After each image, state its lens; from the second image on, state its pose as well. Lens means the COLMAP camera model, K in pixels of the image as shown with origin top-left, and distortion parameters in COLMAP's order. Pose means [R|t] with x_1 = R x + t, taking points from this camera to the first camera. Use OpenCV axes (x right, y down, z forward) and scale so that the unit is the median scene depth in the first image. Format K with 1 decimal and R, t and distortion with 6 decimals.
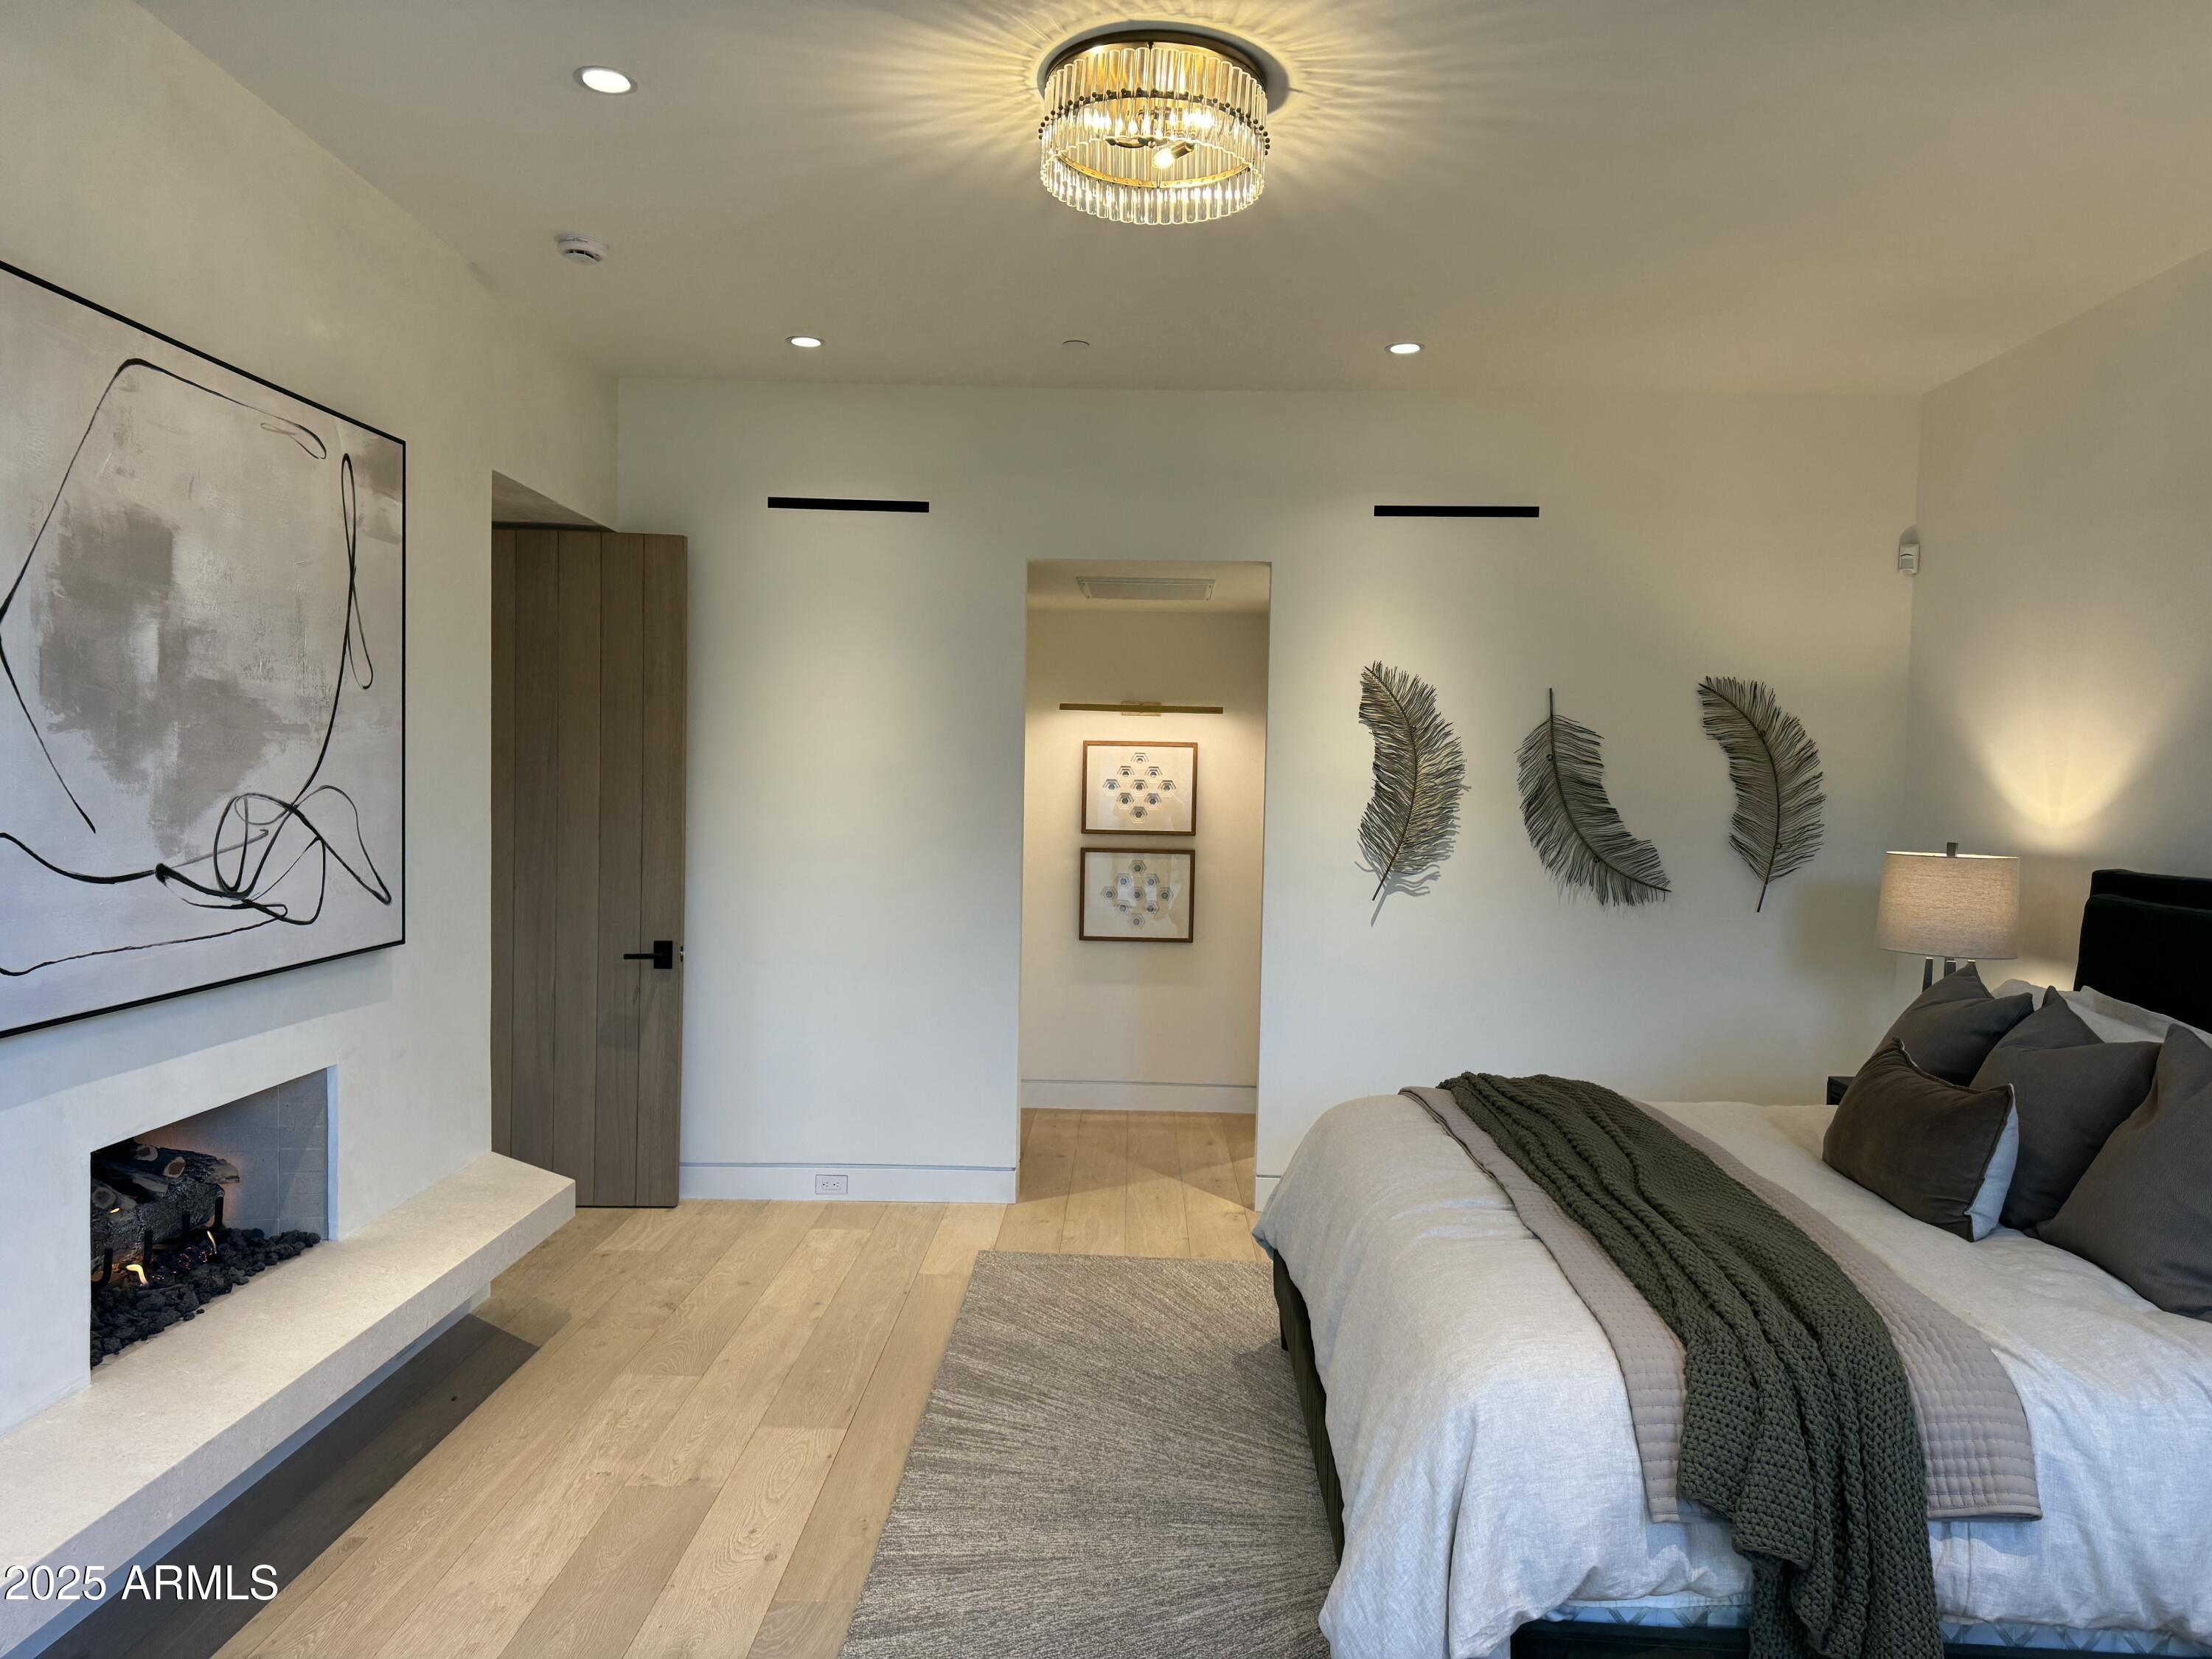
lens RADIAL K [[1528.8, 0, 1093.9], [0, 1528.8, 835.8], [0, 0, 1]] dist [0.025062, -0.003434]
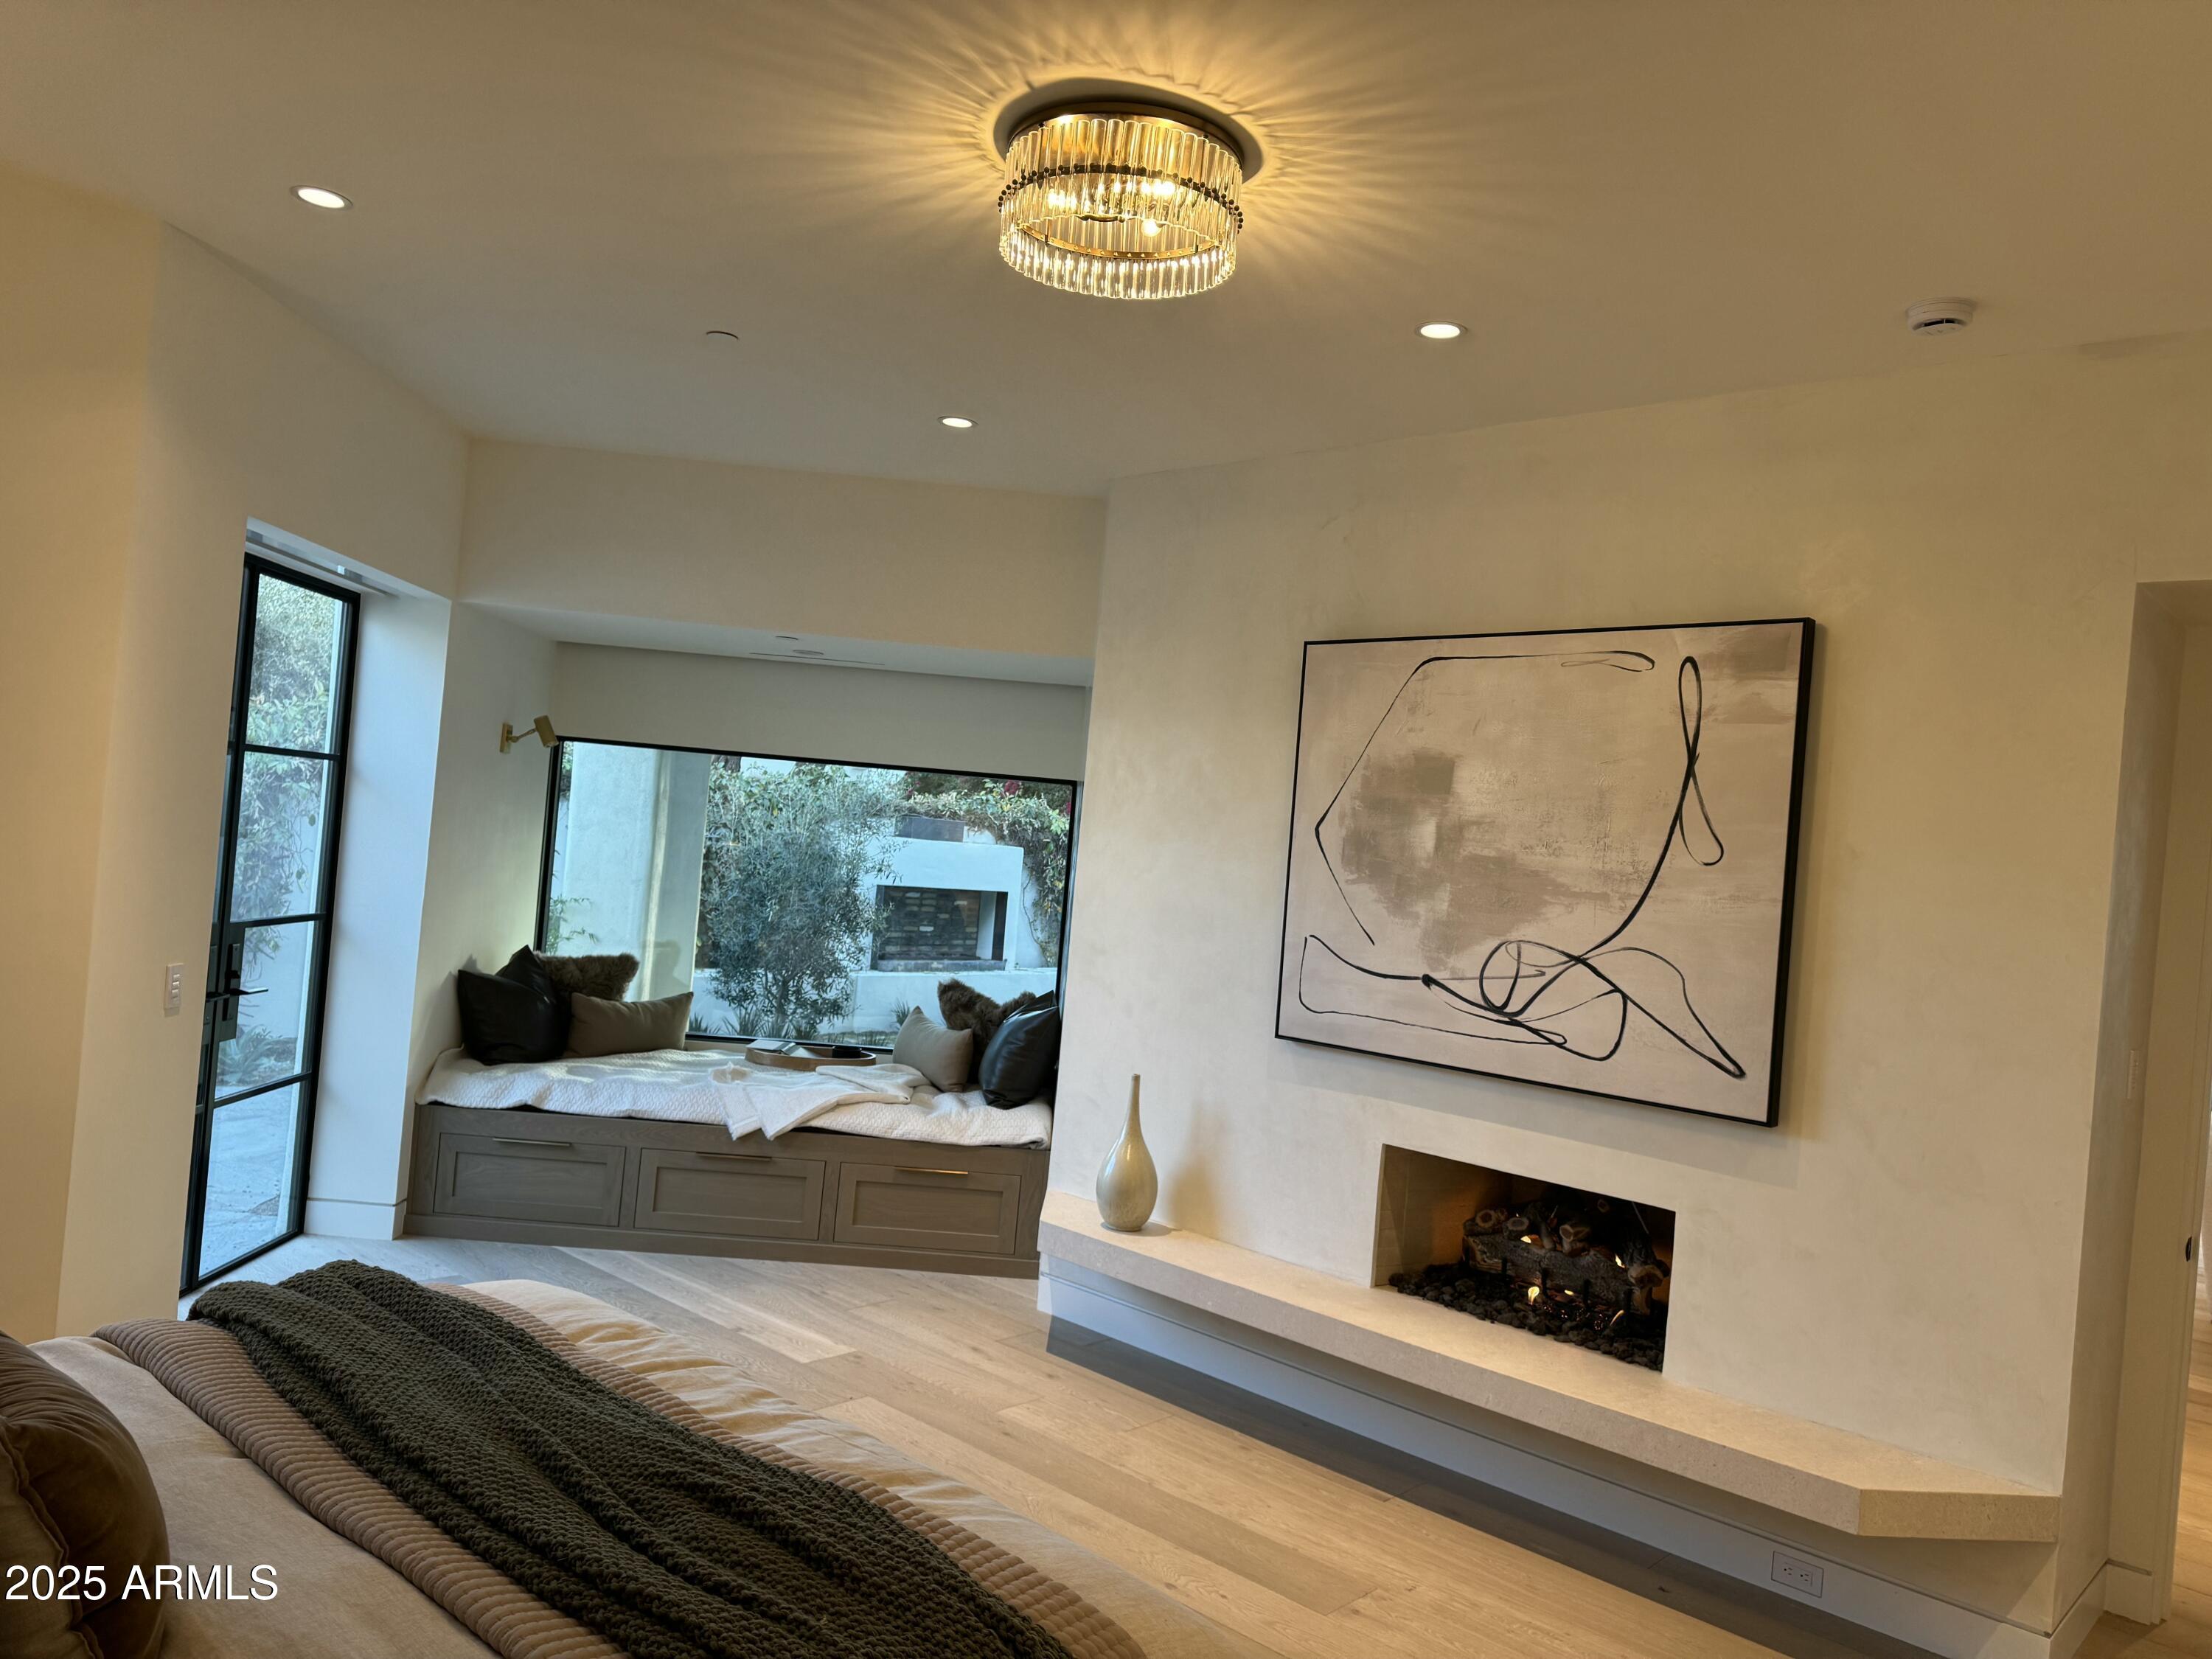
lens RADIAL K [[1528.8, 0, 1093.9], [0, 1528.8, 835.8], [0, 0, 1]] dist [0.025062, -0.003434]
pose [[-0.665116, -0.080262, -0.742414, 0.705367], [-0.126318, 0.991972, 0.005924, -0.079807], [0.735979, 0.097721, -0.669915, 1.634667]]
